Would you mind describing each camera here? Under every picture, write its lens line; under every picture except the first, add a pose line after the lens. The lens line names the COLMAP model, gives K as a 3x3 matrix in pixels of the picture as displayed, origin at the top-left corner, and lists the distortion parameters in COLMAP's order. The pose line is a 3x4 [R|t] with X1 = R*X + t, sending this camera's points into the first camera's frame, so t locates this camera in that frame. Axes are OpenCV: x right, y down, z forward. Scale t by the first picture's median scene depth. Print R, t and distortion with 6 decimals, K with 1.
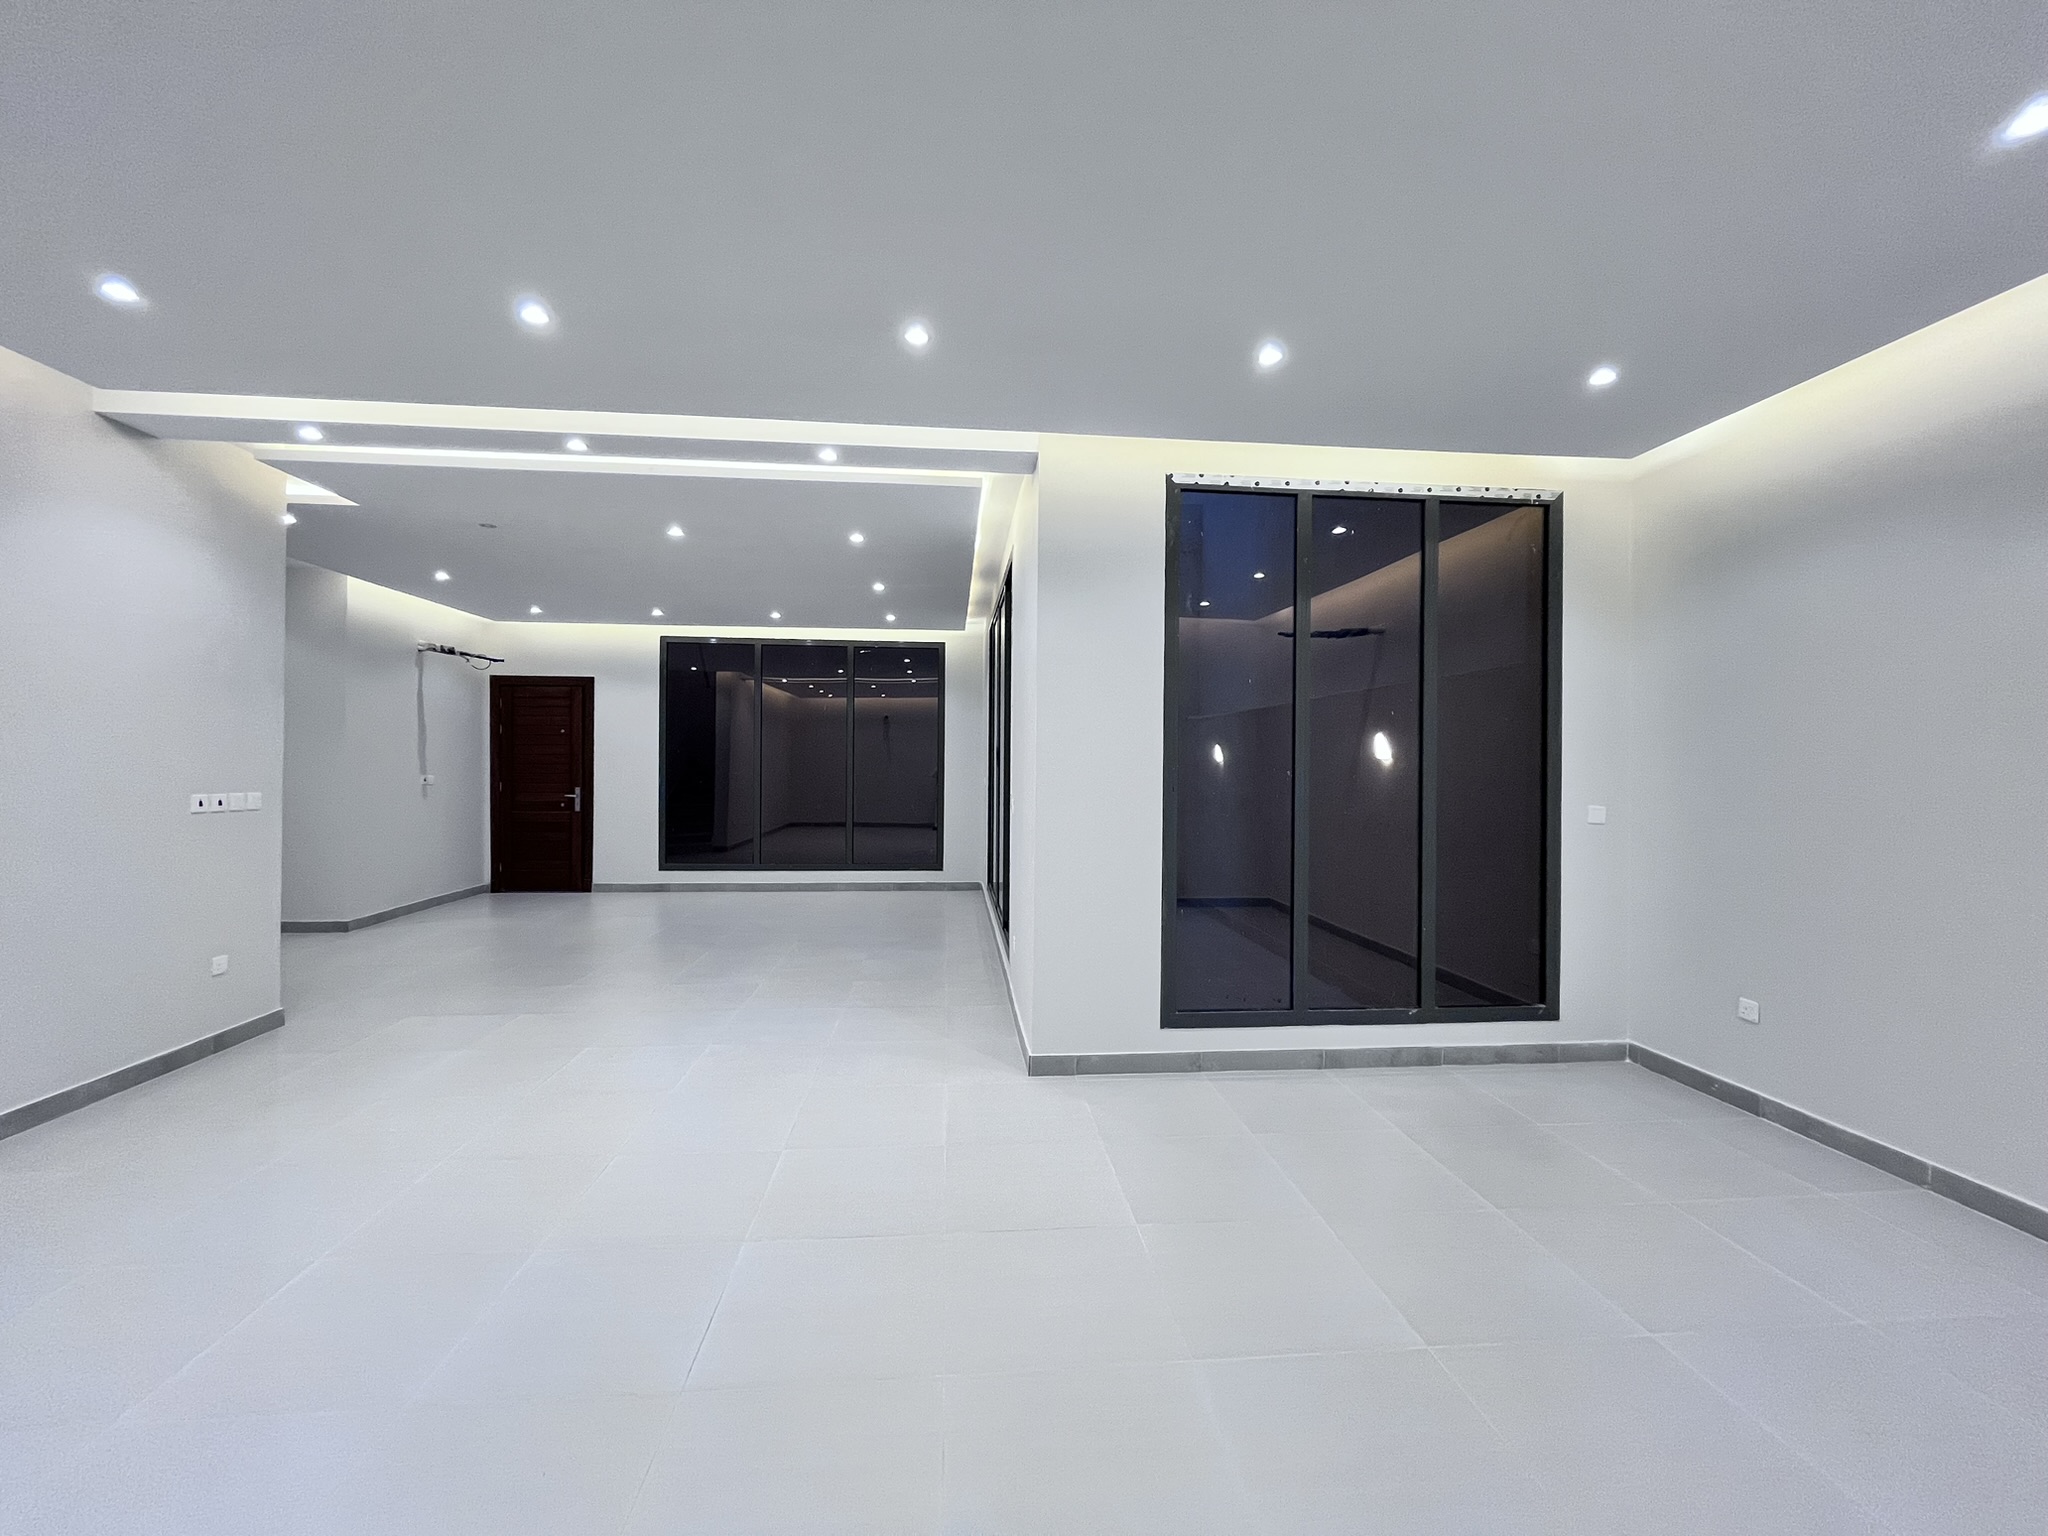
lens RADIAL K [[832.5, 0, 1015.2], [0, 832.5, 767.3], [0, 0, 1]] dist [0.001143, 0.000425]
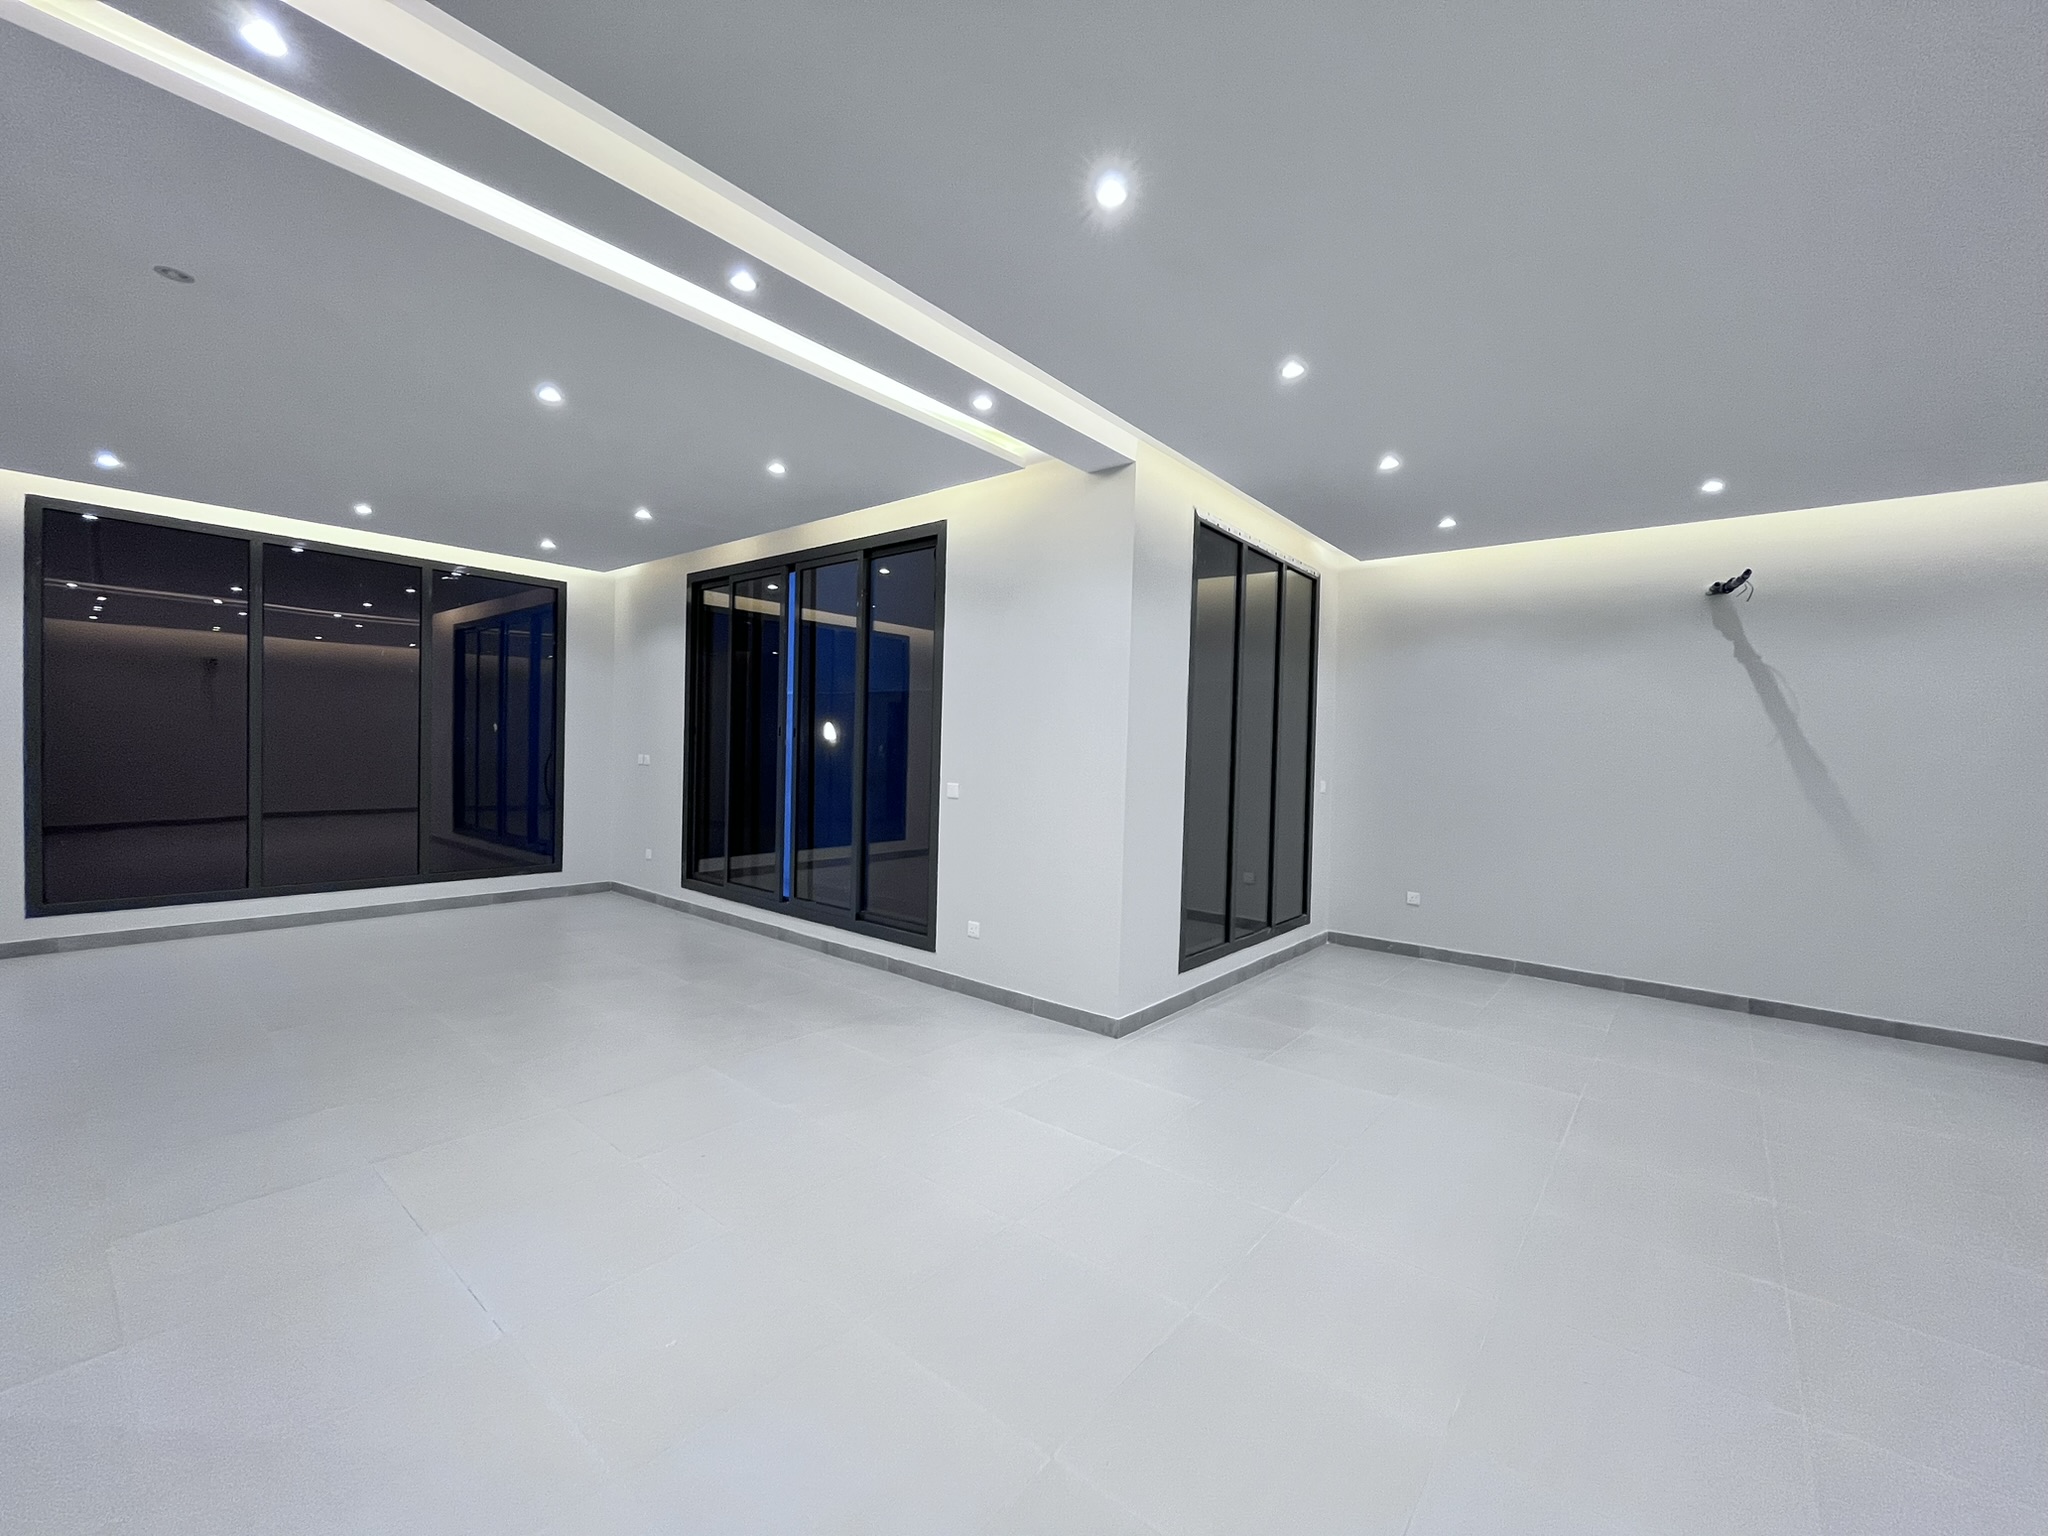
lens RADIAL K [[832.5, 0, 1015.2], [0, 832.5, 767.3], [0, 0, 1]] dist [0.001143, 0.000425]
pose [[0.708697, -0.005124, 0.705494, -0.354773], [-0.019579, 0.999446, 0.026926, -0.004147], [-0.705241, -0.032895, 0.708204, 0.141579]]
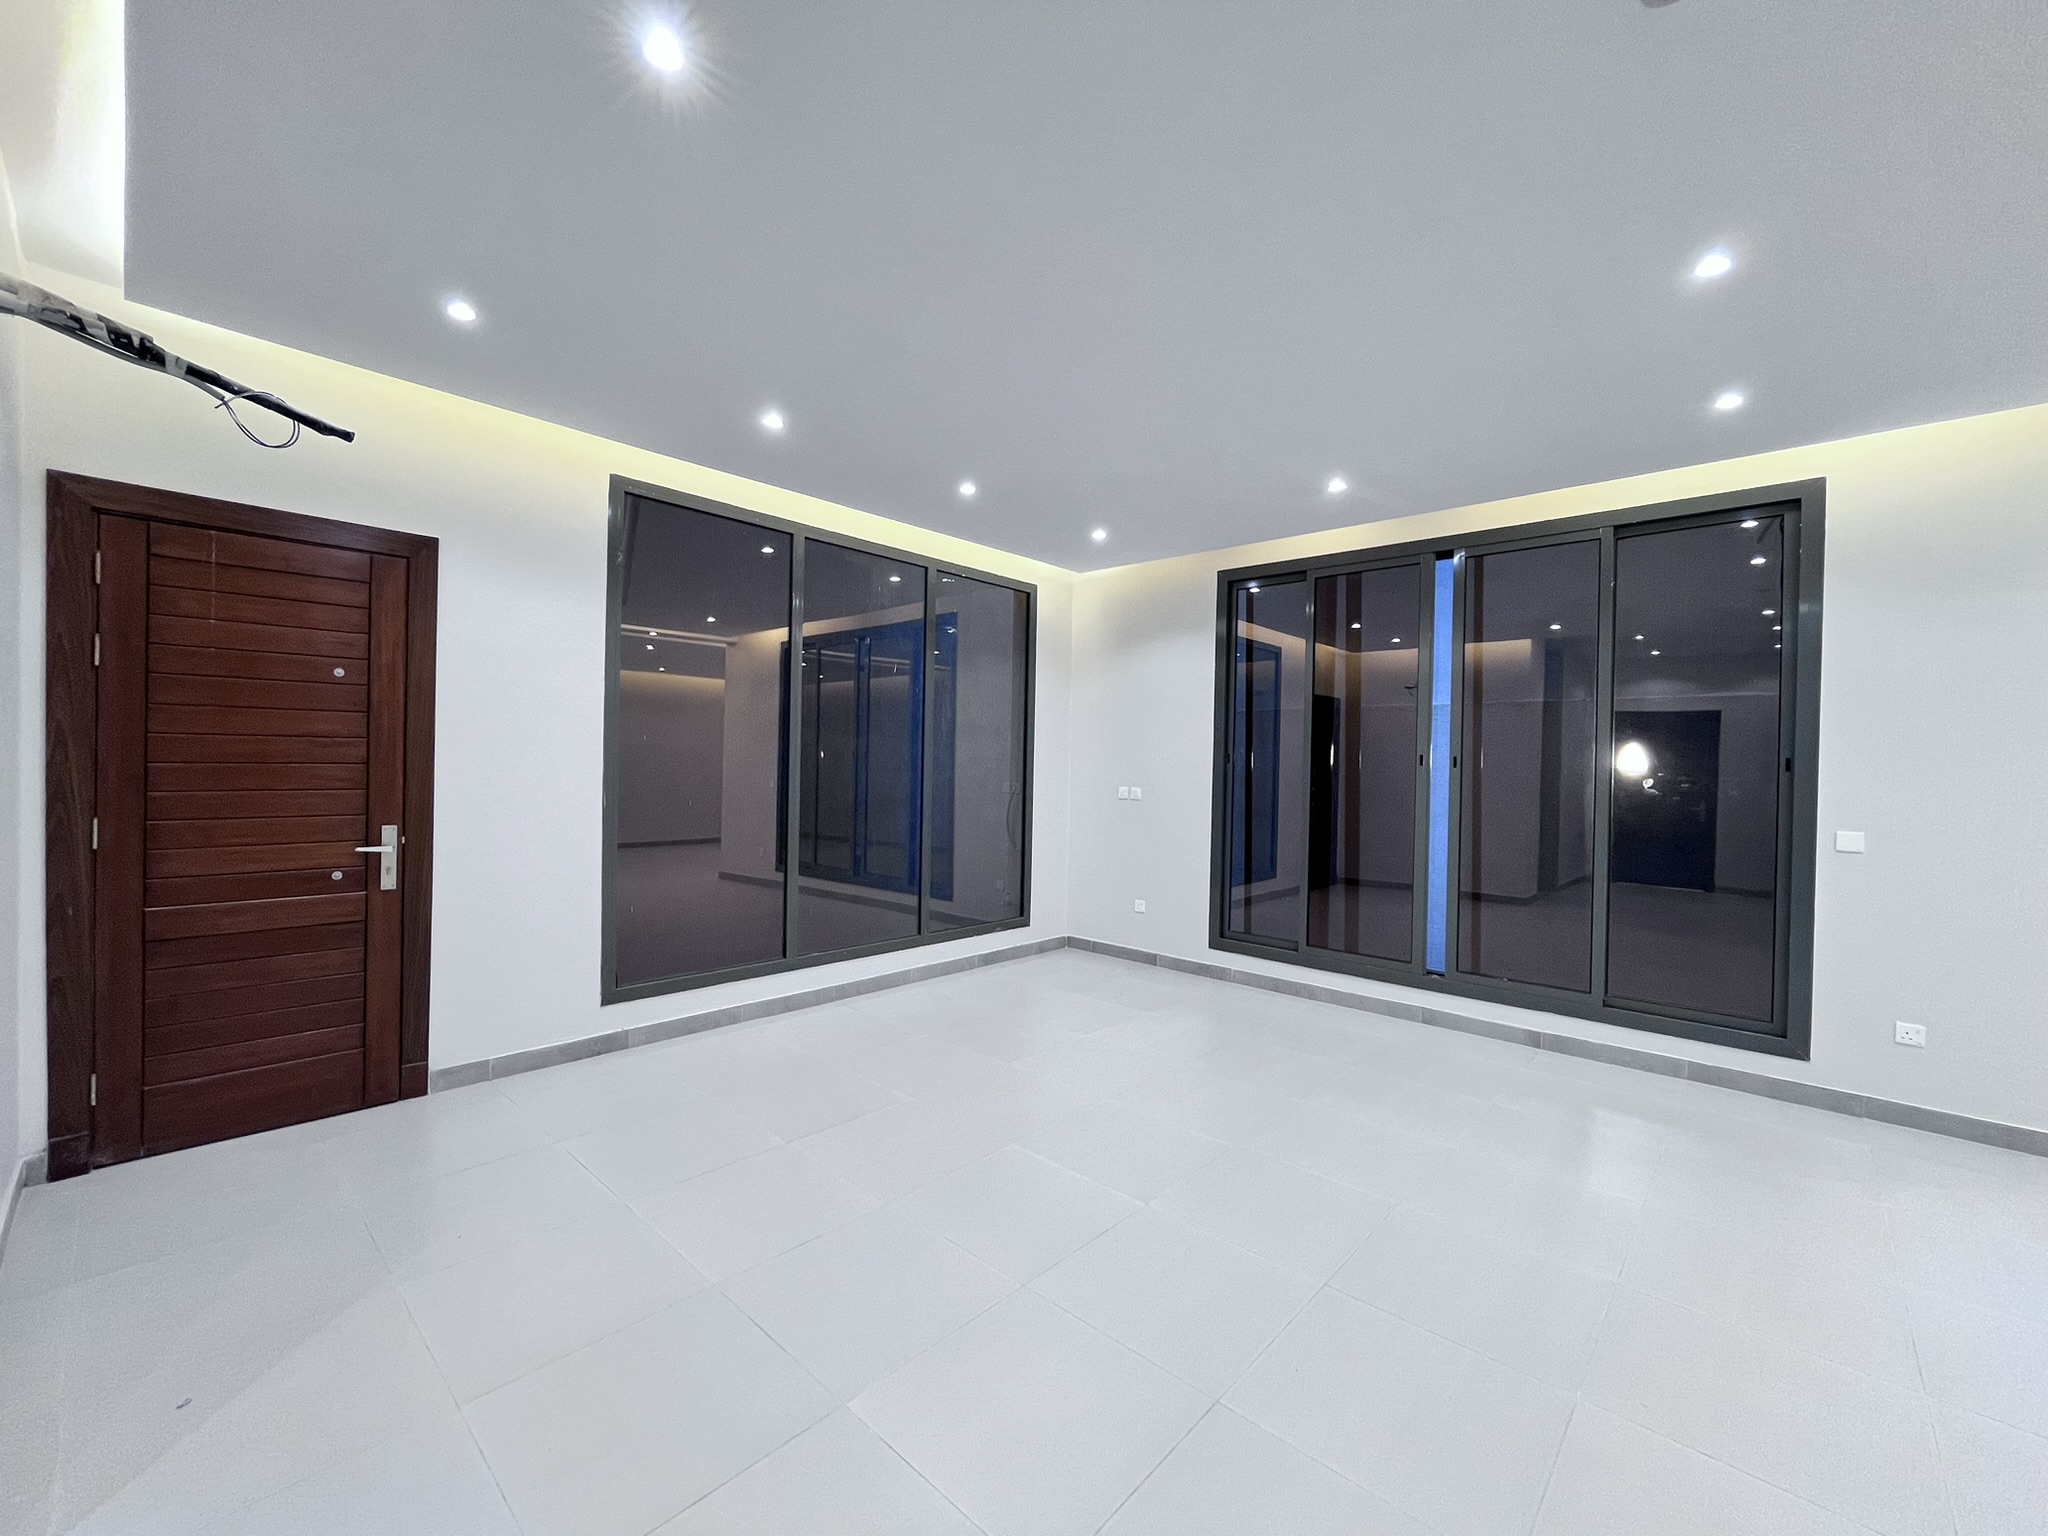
lens RADIAL K [[832.5, 0, 1015.2], [0, 832.5, 767.3], [0, 0, 1]] dist [0.001143, 0.000425]
pose [[0.740017, 0.002626, 0.672583, -0.569010], [-0.010719, 0.999911, 0.007890, -0.008300], [-0.672502, -0.013048, 0.739980, 0.532715]]
